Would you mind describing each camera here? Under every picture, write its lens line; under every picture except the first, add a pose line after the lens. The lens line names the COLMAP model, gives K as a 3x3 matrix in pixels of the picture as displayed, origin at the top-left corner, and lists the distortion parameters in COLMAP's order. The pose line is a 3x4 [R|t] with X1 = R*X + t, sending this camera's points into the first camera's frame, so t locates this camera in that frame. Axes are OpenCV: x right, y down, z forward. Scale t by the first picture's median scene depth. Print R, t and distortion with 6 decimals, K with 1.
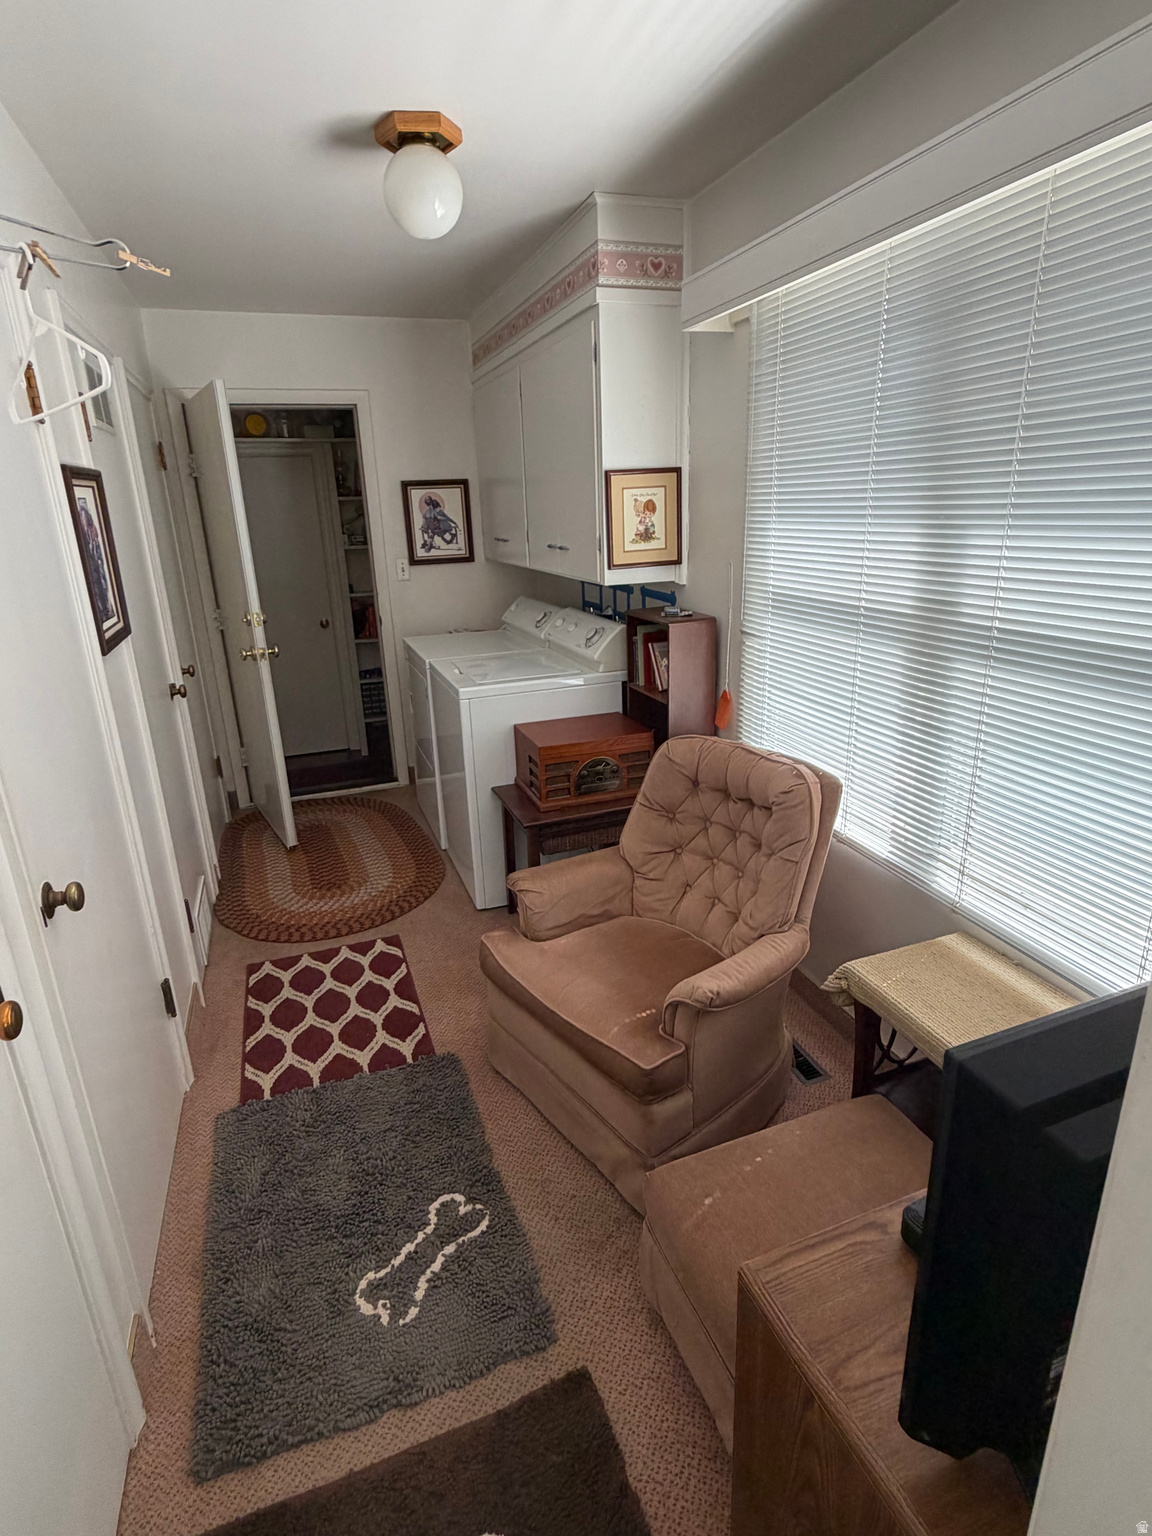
lens RADIAL K [[799.5, 0, 578.5], [0, 799.5, 766.4], [0, 0, 1]] dist [0.005905, 0.000444]
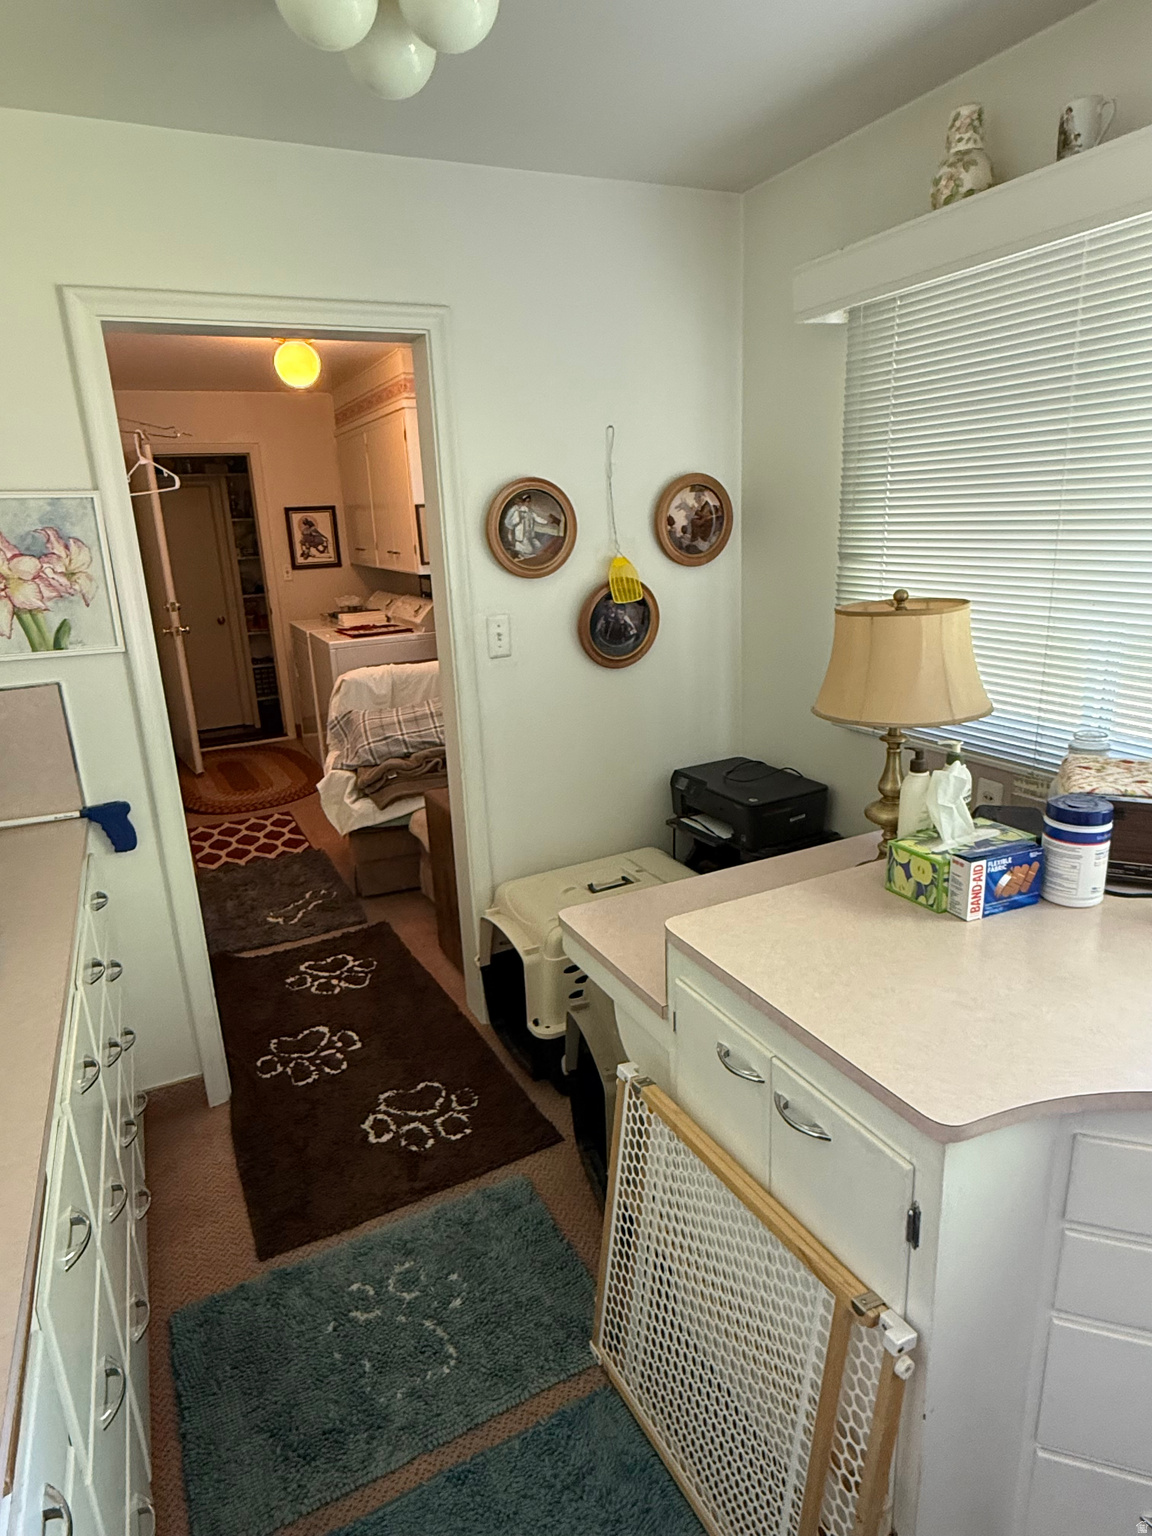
lens RADIAL K [[879.3, 0, 570.8], [0, 879.3, 764.1], [0, 0, 1]] dist [0.001641, -0.005336]
pose [[0.995042, -0.032793, 0.093893, 0.105389], [0.036904, 0.998420, -0.042384, 0.155553], [-0.092355, 0.045639, 0.994680, -0.497378]]
